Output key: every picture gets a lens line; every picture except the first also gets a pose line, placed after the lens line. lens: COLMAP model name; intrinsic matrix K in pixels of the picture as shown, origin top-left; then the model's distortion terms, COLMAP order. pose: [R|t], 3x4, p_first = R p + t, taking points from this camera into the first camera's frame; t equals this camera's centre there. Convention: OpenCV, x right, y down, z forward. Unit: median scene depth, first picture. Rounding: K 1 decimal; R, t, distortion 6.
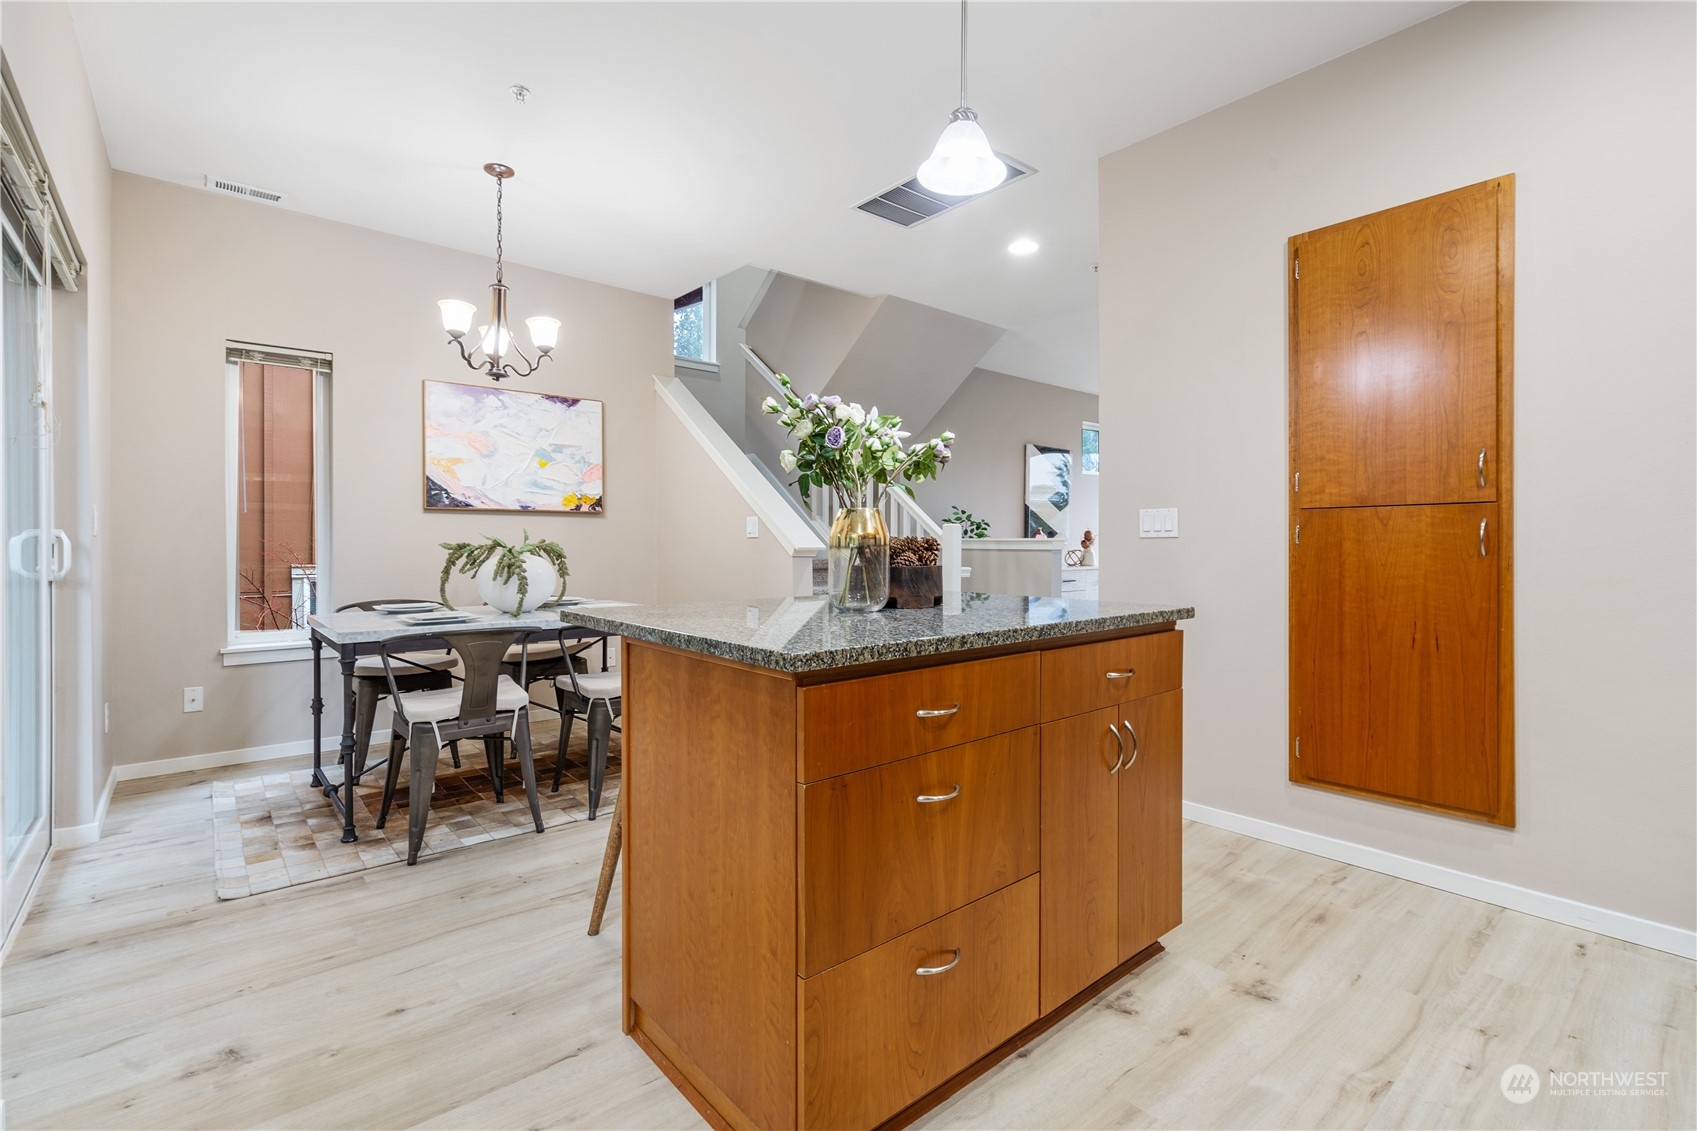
lens RADIAL K [[773.4, 0, 850.3], [0, 773.4, 557.8], [0, 0, 1]] dist [-0.000714, 0.000301]
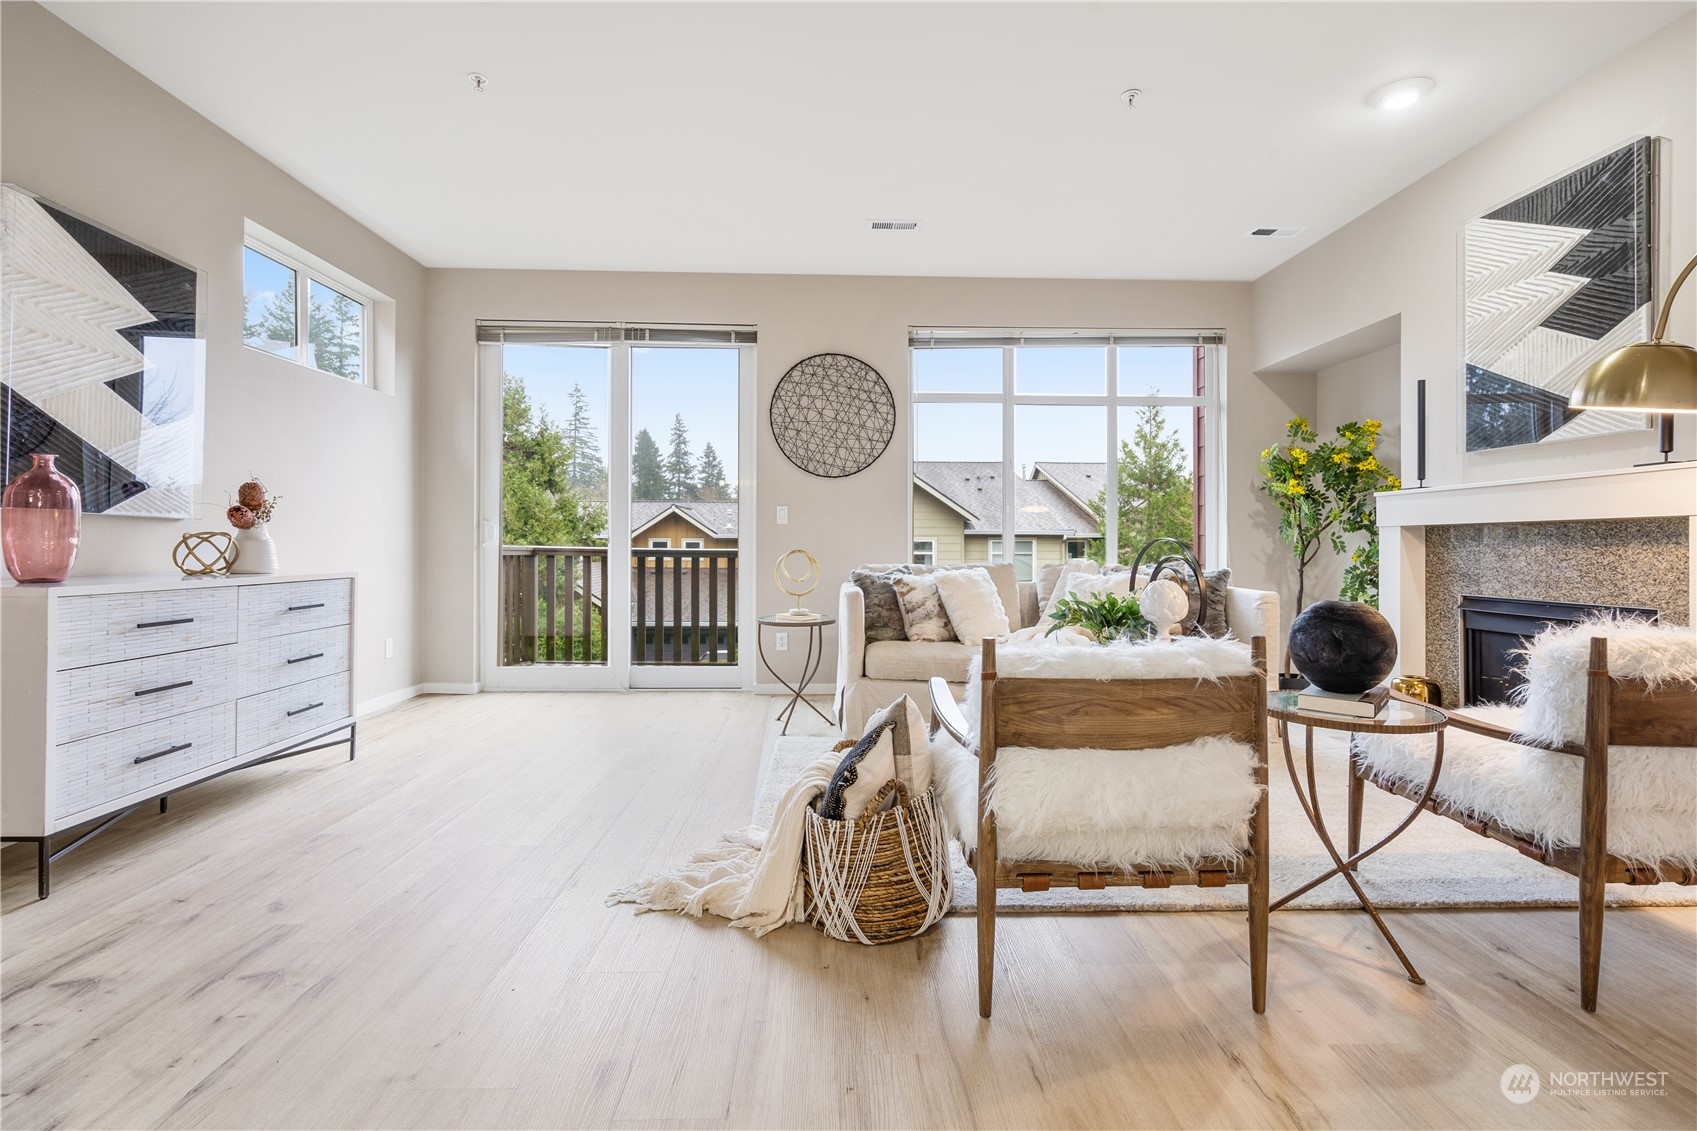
lens RADIAL K [[784.7, 0, 851.3], [0, 784.7, 543.8], [0, 0, 1]] dist [-0.002996, 0.000447]
pose [[0.627051, 0.006795, 0.778948, 0.432843], [0.009024, 0.999832, -0.015985, 0.009174], [-0.778926, 0.017052, 0.626884, 1.189179]]
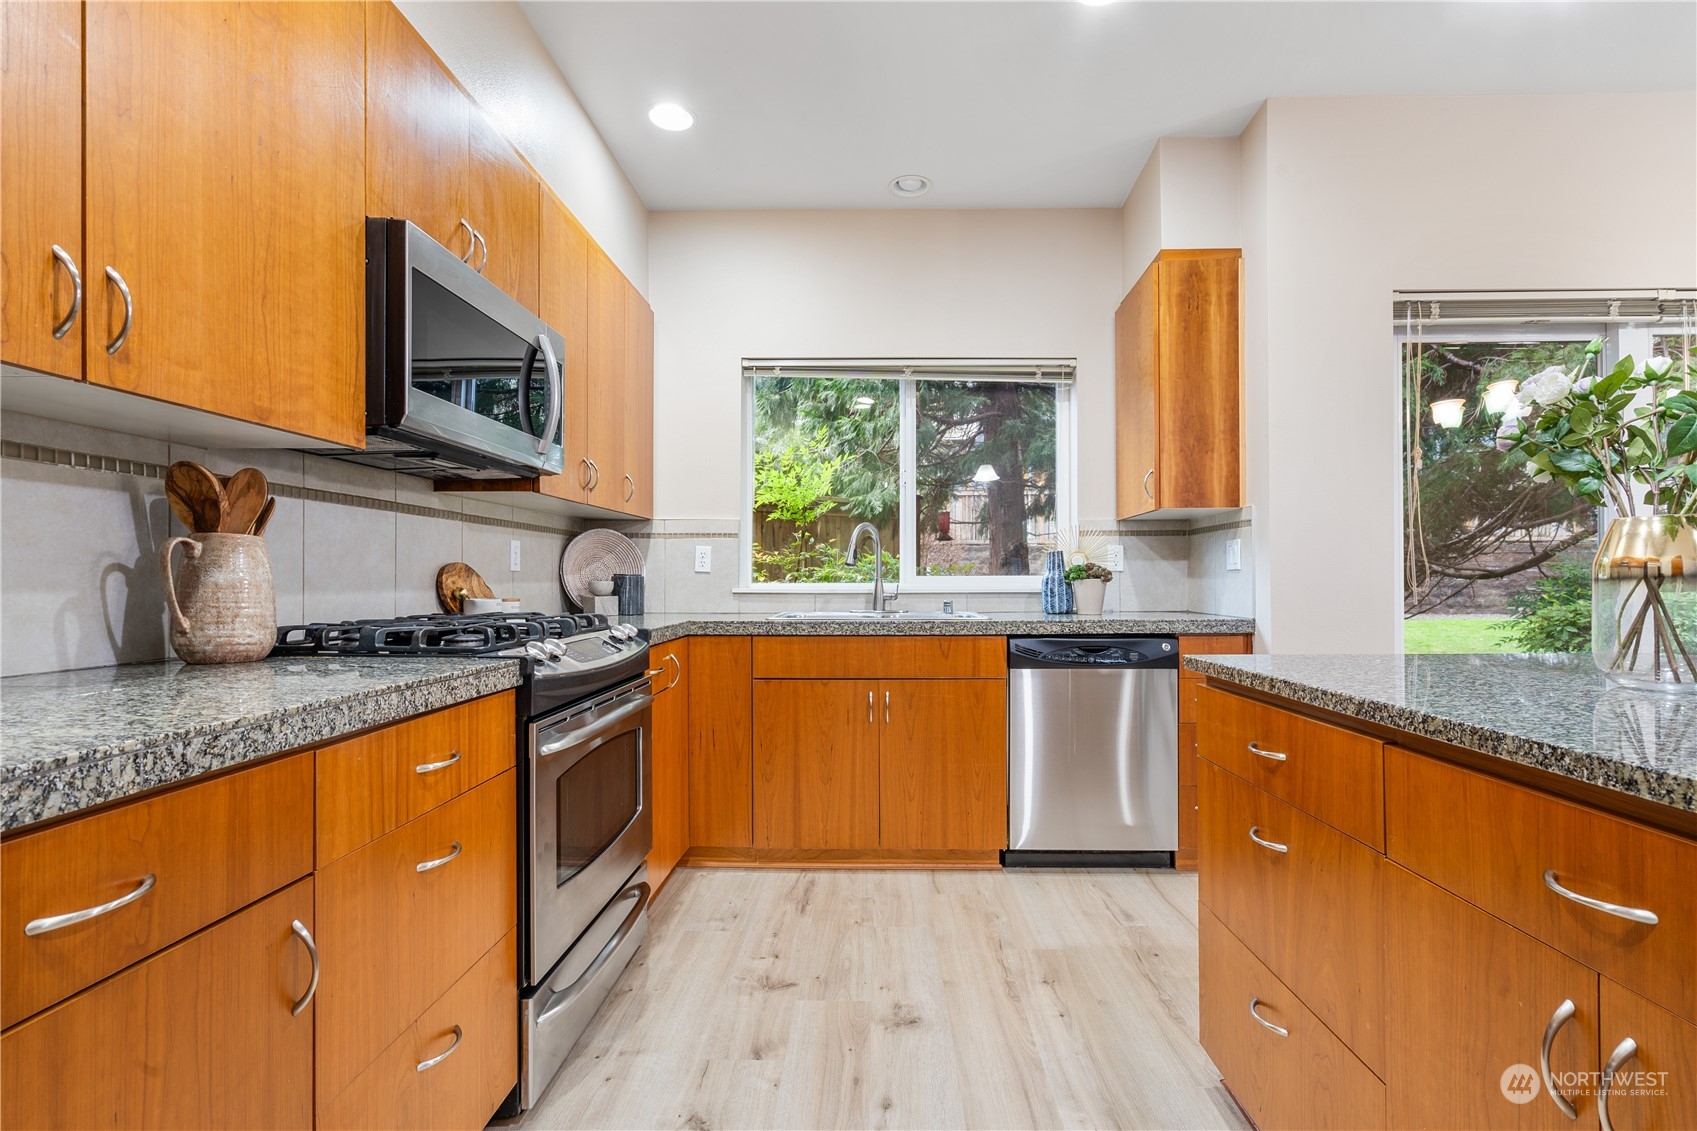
lens RADIAL K [[765.9, 0, 866.0], [0, 765.9, 570.7], [0, 0, 1]] dist [-0.000792, -0.000495]
pose [[-0.663013, -0.006467, -0.748580, 0.465027], [-0.006632, 0.999974, -0.002764, -0.008173], [0.748579, 0.003132, -0.663038, 0.508386]]
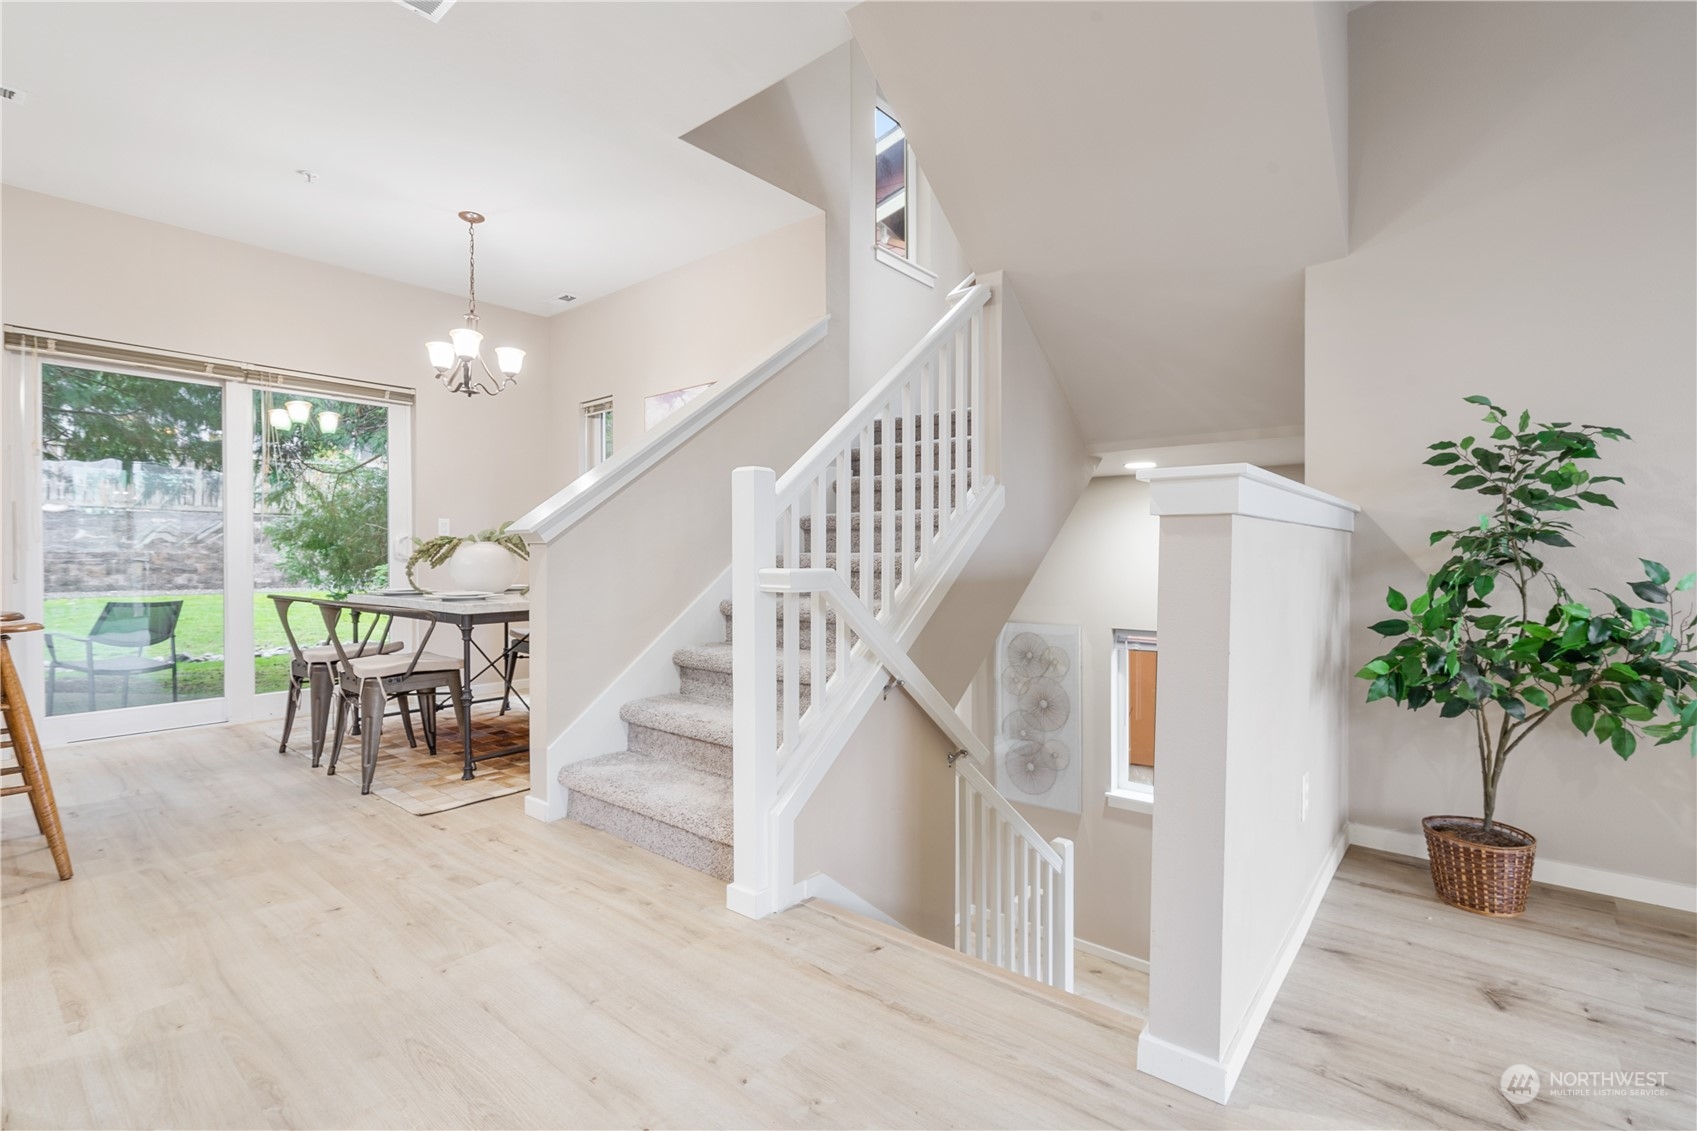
lens RADIAL K [[773.4, 0, 850.3], [0, 773.4, 557.8], [0, 0, 1]] dist [-0.000714, 0.000301]
pose [[0.168051, -0.001221, -0.985778, 0.785147], [-0.016892, 0.999849, -0.004119, 0.012683], [0.985634, 0.017344, 0.168005, 1.360570]]
